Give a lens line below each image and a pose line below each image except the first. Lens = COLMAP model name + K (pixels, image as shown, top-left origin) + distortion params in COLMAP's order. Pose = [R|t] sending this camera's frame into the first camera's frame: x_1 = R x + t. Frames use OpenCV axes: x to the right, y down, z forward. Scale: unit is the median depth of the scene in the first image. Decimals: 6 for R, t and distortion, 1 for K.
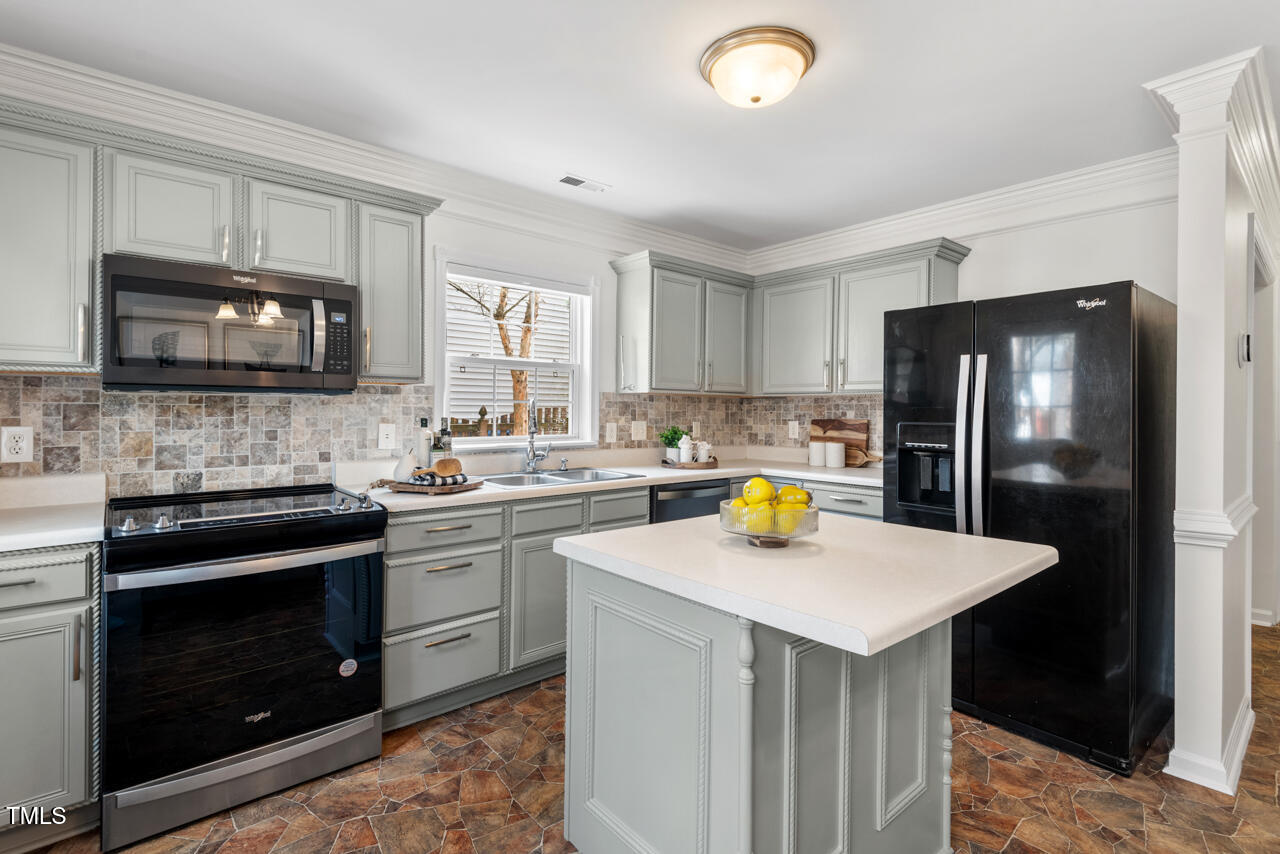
lens RADIAL K [[588.3, 0, 641.0], [0, 588.3, 419.4], [0, 0, 1]] dist [0.011307, 0.000217]
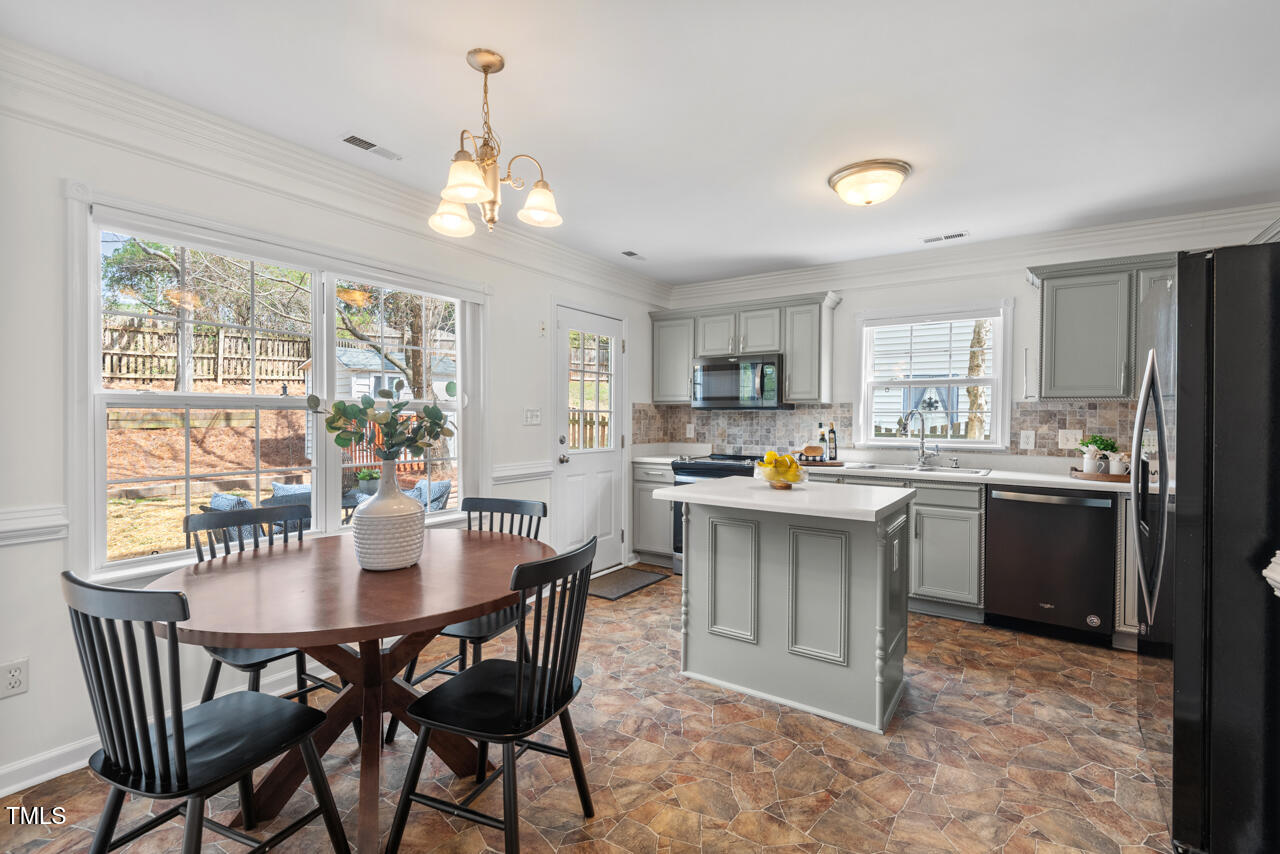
lens RADIAL K [[588.3, 0, 644.6], [0, 588.3, 428.1], [0, 0, 1]] dist [0.011307, 0.000217]
pose [[0.276752, 0.011079, -0.960878, 1.106274], [-0.021987, 0.999745, 0.005195, 0.015530], [0.960690, 0.019689, 0.276925, 0.048827]]
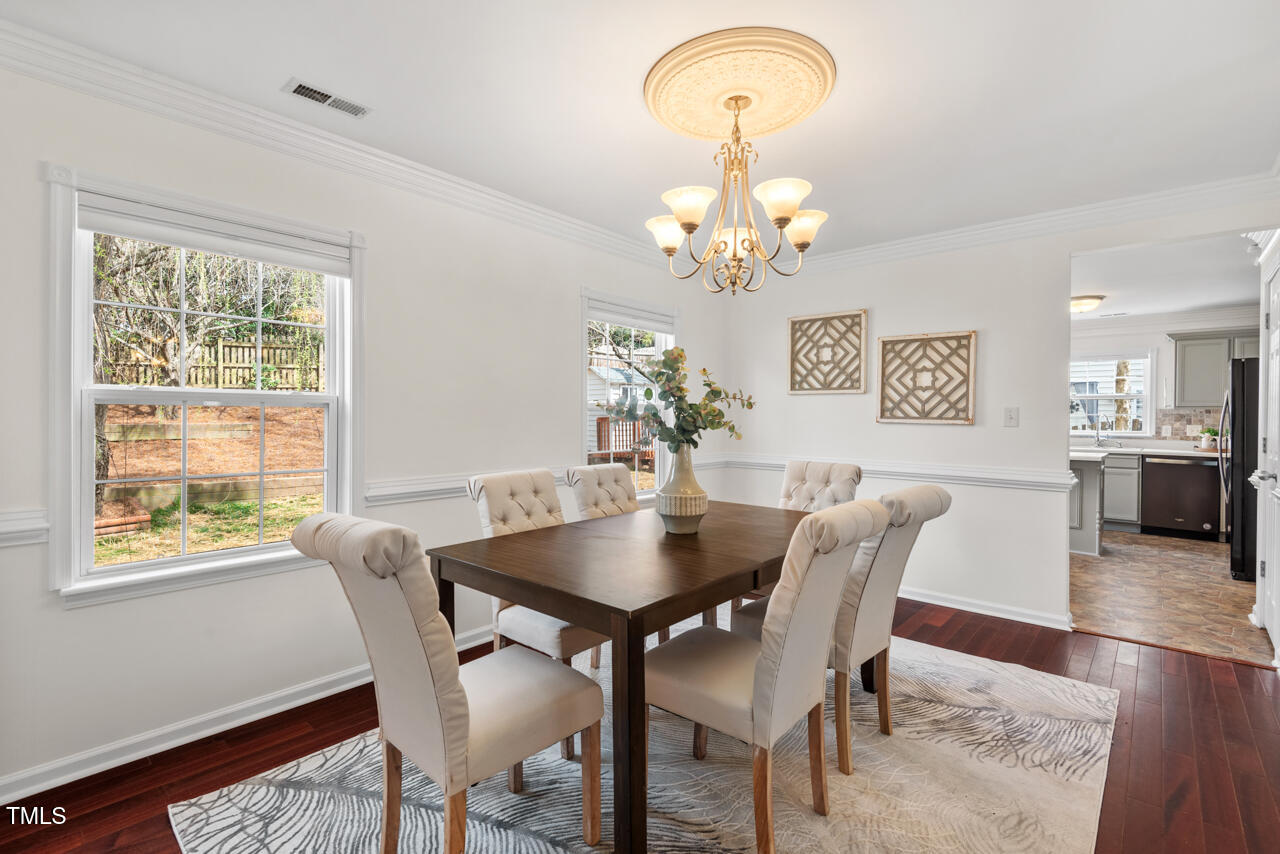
lens RADIAL K [[588.3, 0, 647.2], [0, 588.3, 419.4], [0, 0, 1]] dist [0.011307, 0.000217]
pose [[0.132583, 0.005413, -0.991157, 2.236866], [-0.008551, 0.999954, 0.004317, -0.010604], [0.991135, 0.007903, 0.132623, -1.236117]]
